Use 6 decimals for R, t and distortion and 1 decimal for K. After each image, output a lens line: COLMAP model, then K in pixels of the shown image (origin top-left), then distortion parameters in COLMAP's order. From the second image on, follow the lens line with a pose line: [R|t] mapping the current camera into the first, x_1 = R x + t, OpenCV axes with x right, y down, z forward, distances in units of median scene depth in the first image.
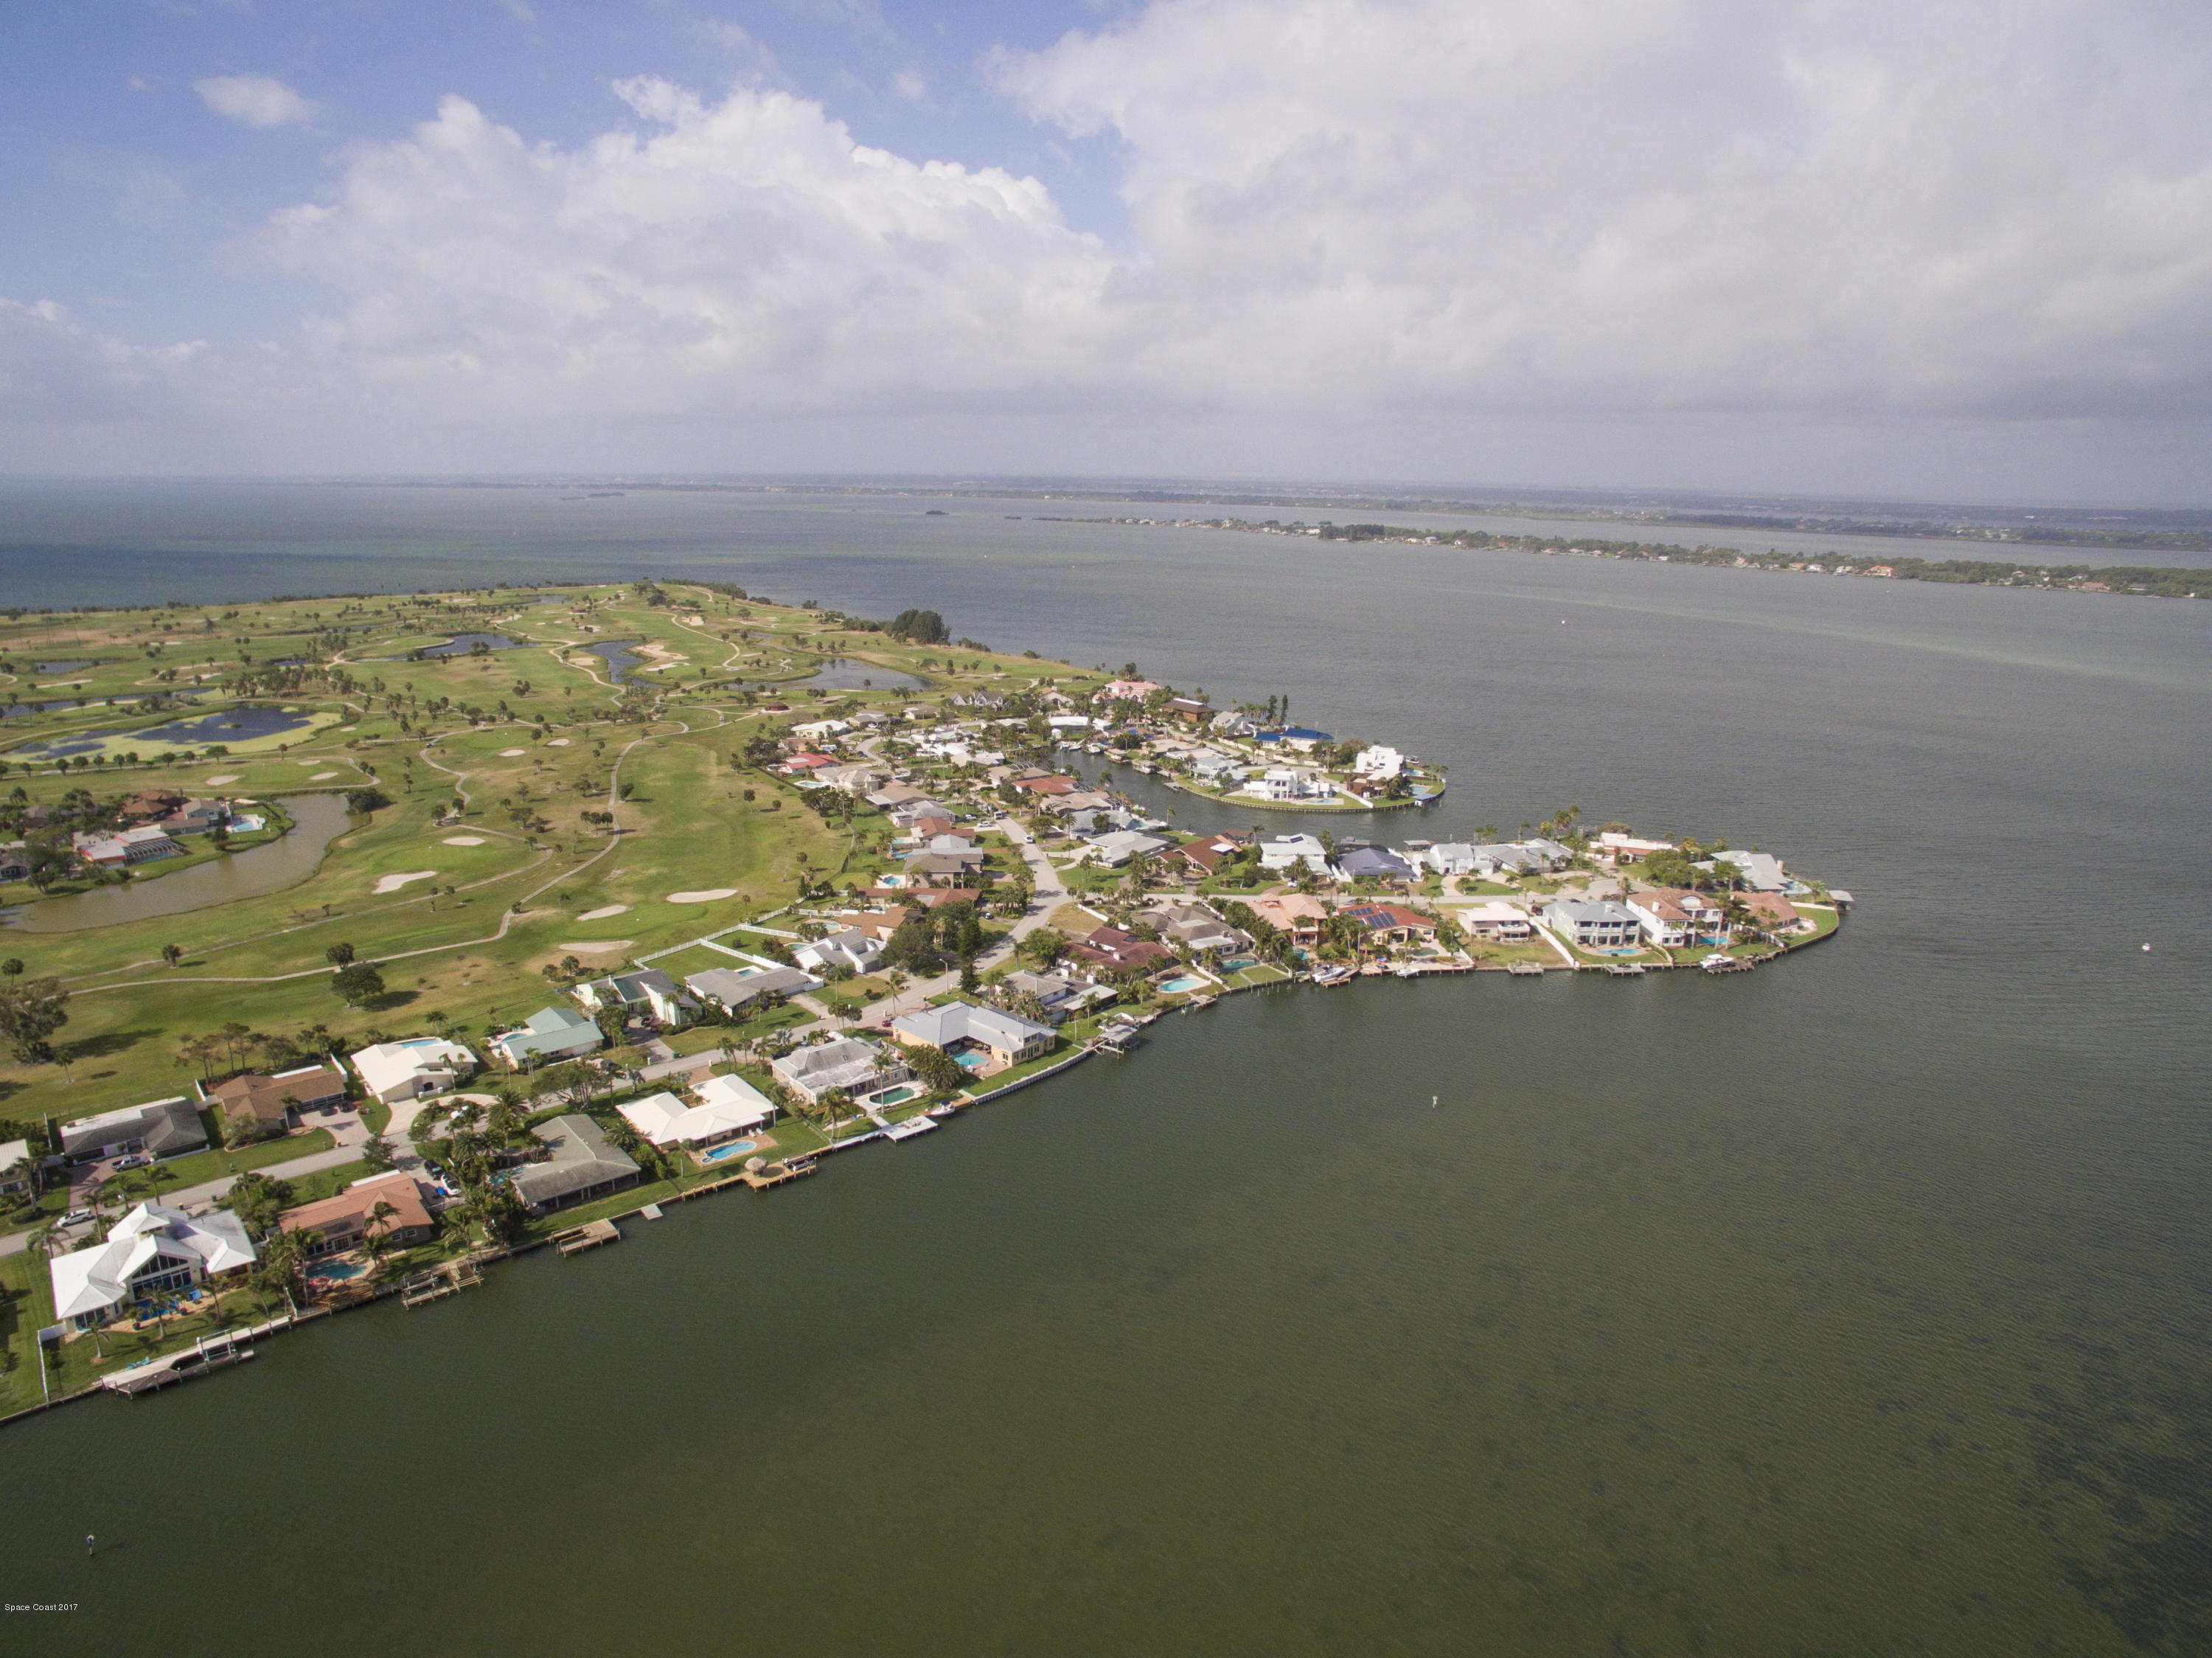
lens RADIAL K [[1285.4, 0, 1086.6], [0, 1285.4, 822.3], [0, 0, 1]] dist [-0.109488, 0.076418]
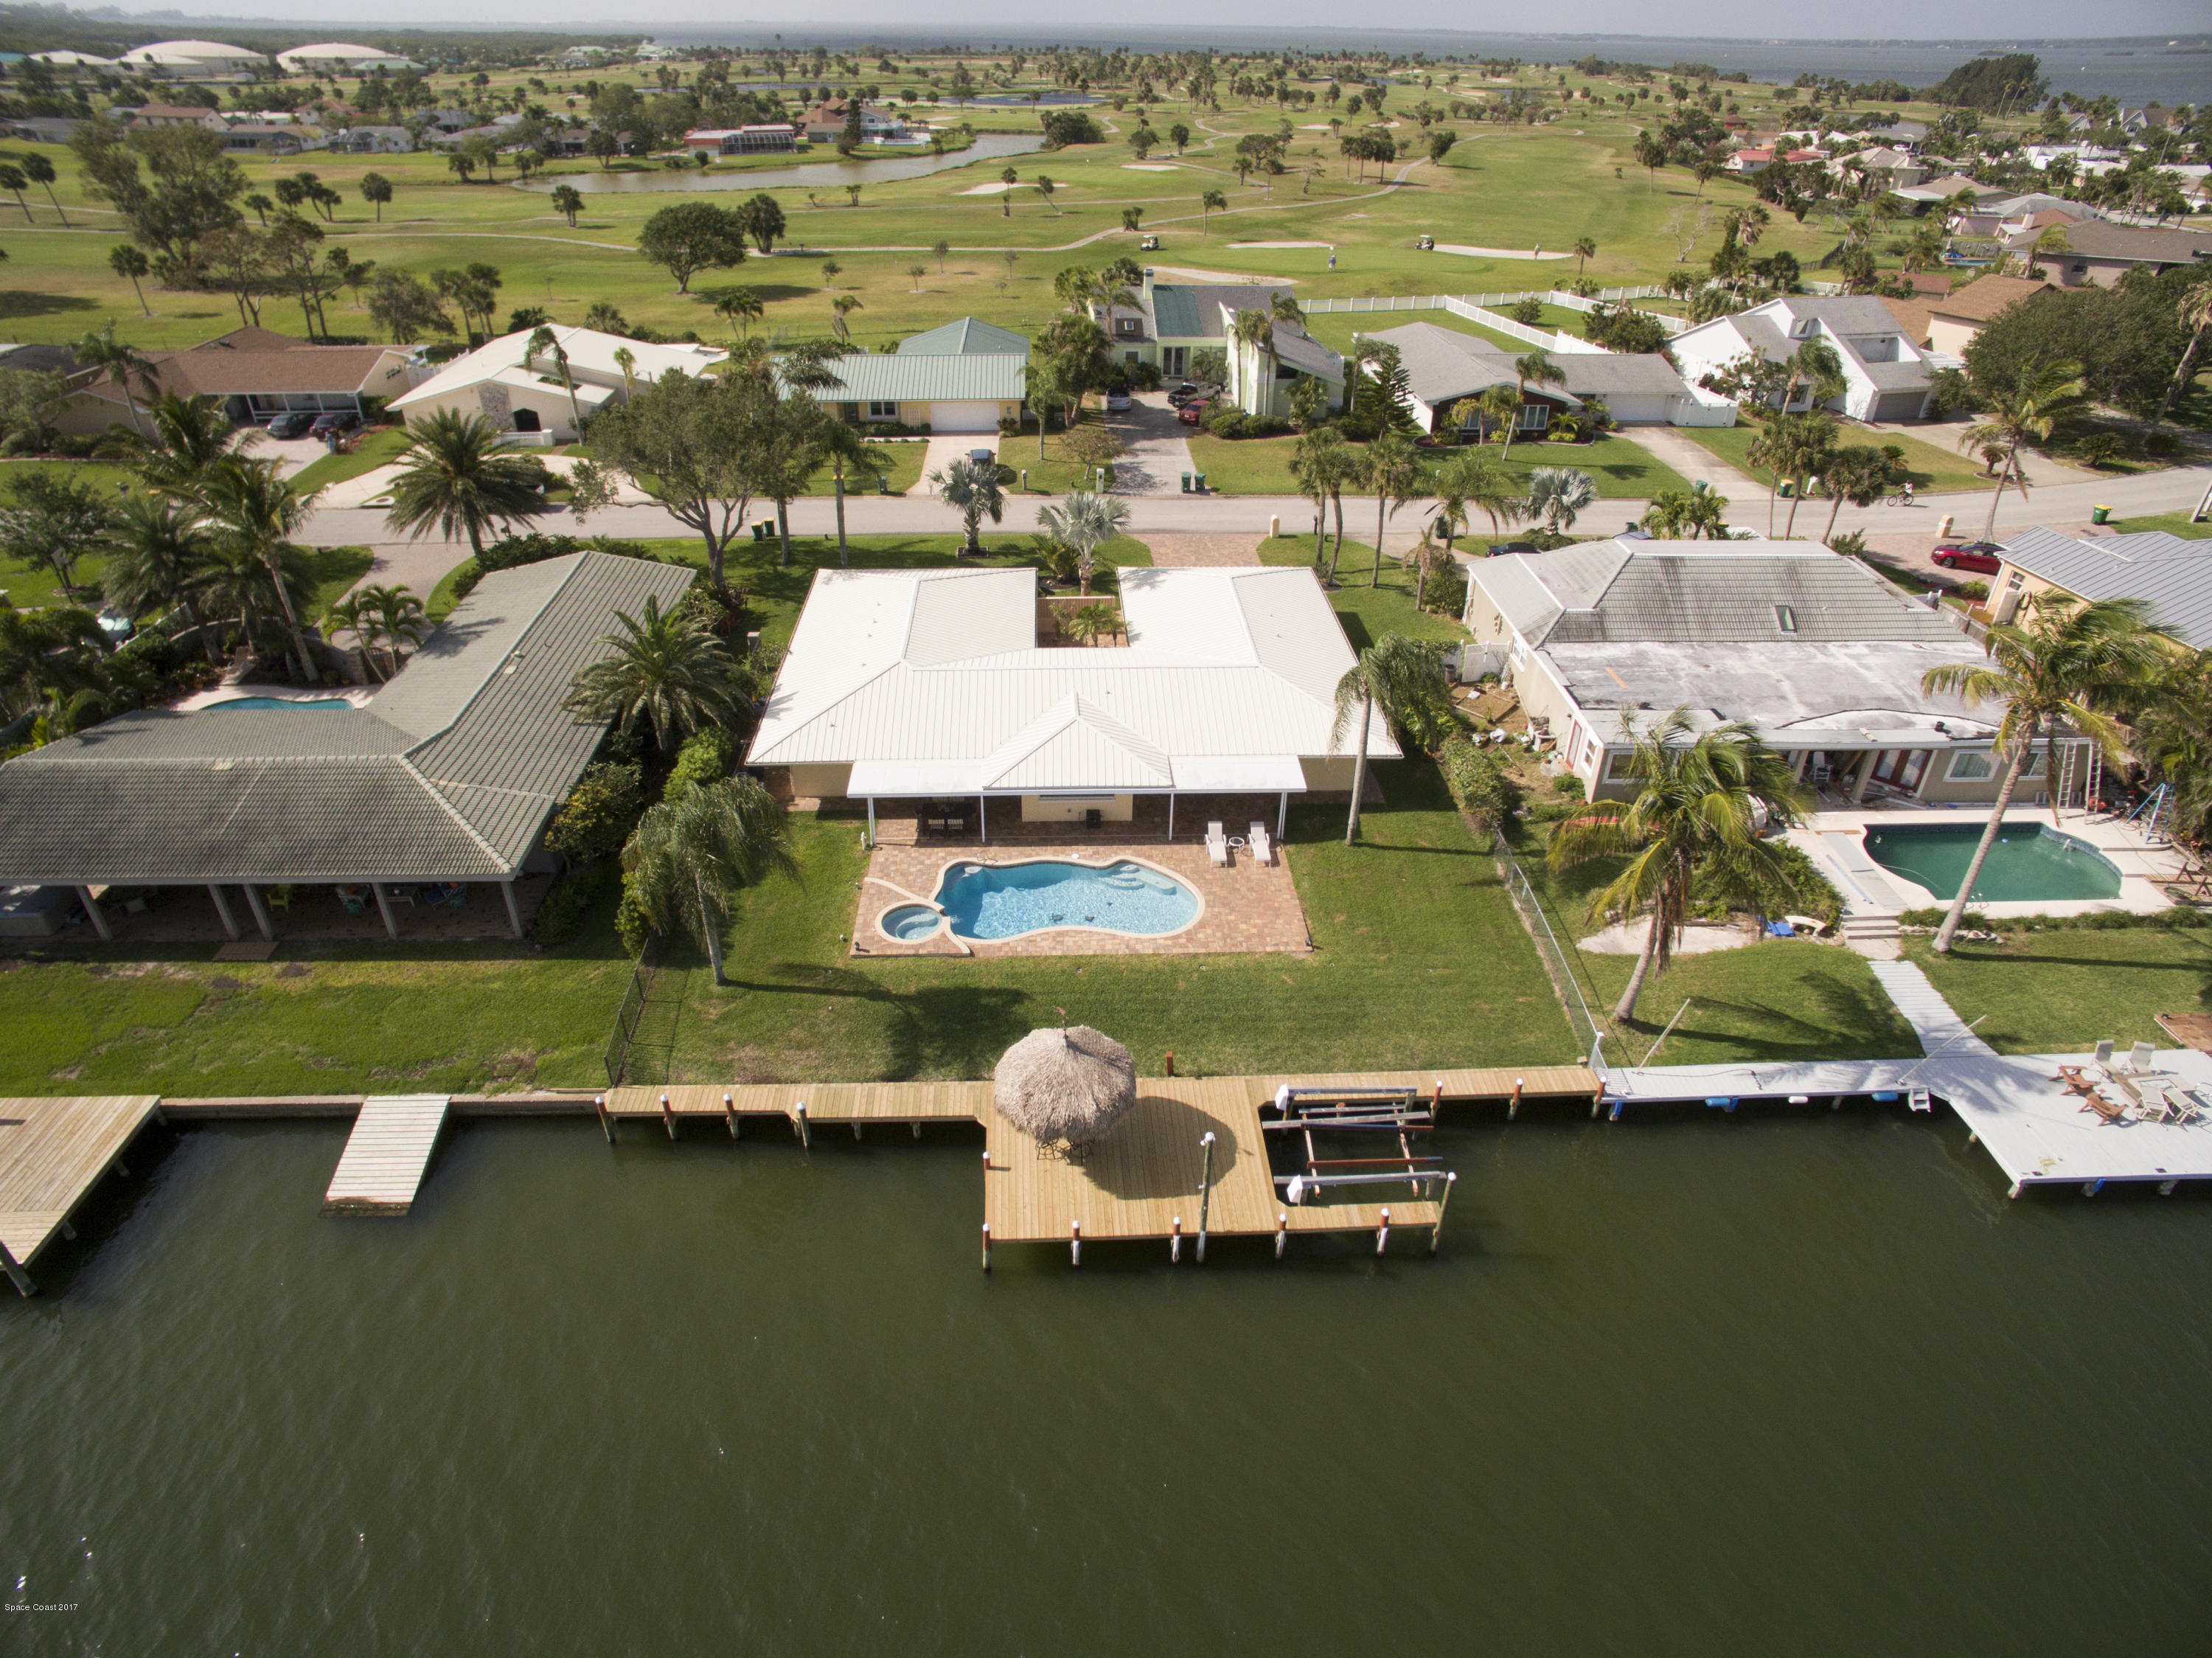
lens RADIAL K [[1285.4, 0, 1086.6], [0, 1285.4, 822.3], [0, 0, 1]] dist [-0.109488, 0.076418]
pose [[0.782454, 0.326798, -0.530066, -0.168975], [-0.139909, 0.921722, 0.361738, 0.166866], [0.606788, -0.208882, 0.766927, 0.806355]]
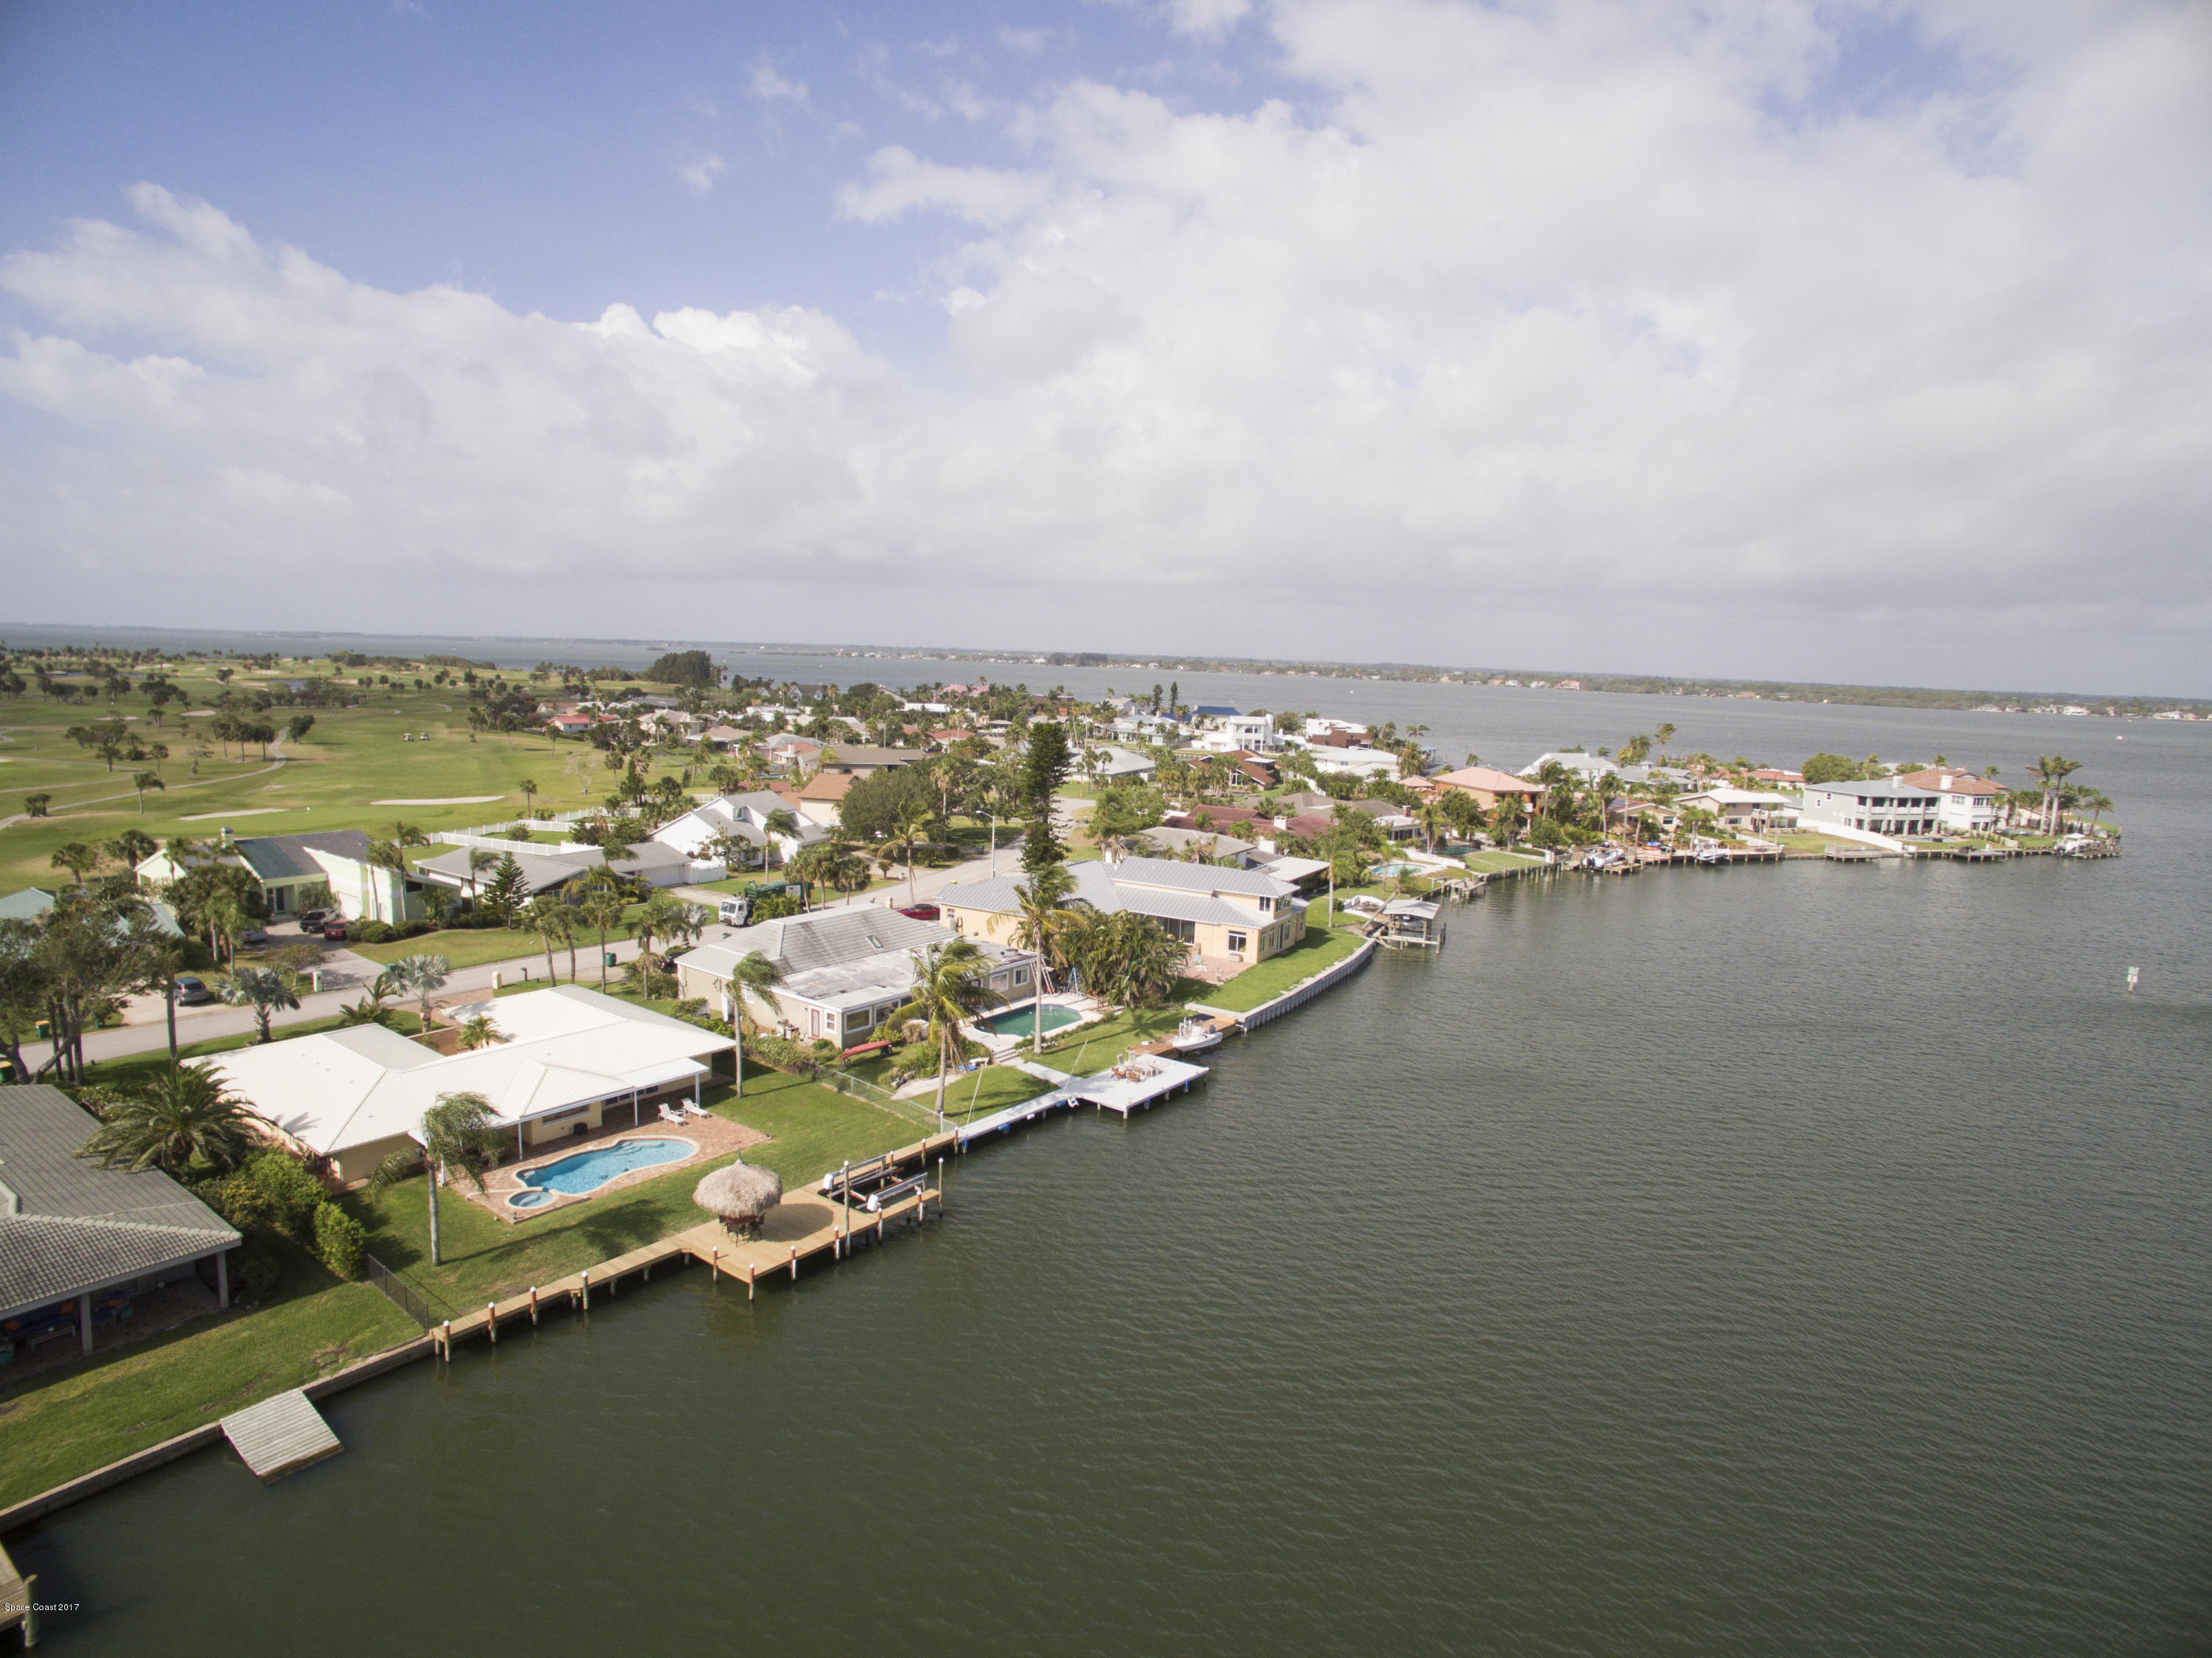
lens RADIAL K [[1285.4, 0, 1086.6], [0, 1285.4, 822.3], [0, 0, 1]] dist [-0.109488, 0.076418]
pose [[0.978946, -0.018485, 0.203278, -0.219426], [0.037817, 0.995074, -0.091636, 0.200466], [-0.200583, 0.097394, 0.974823, 0.658092]]
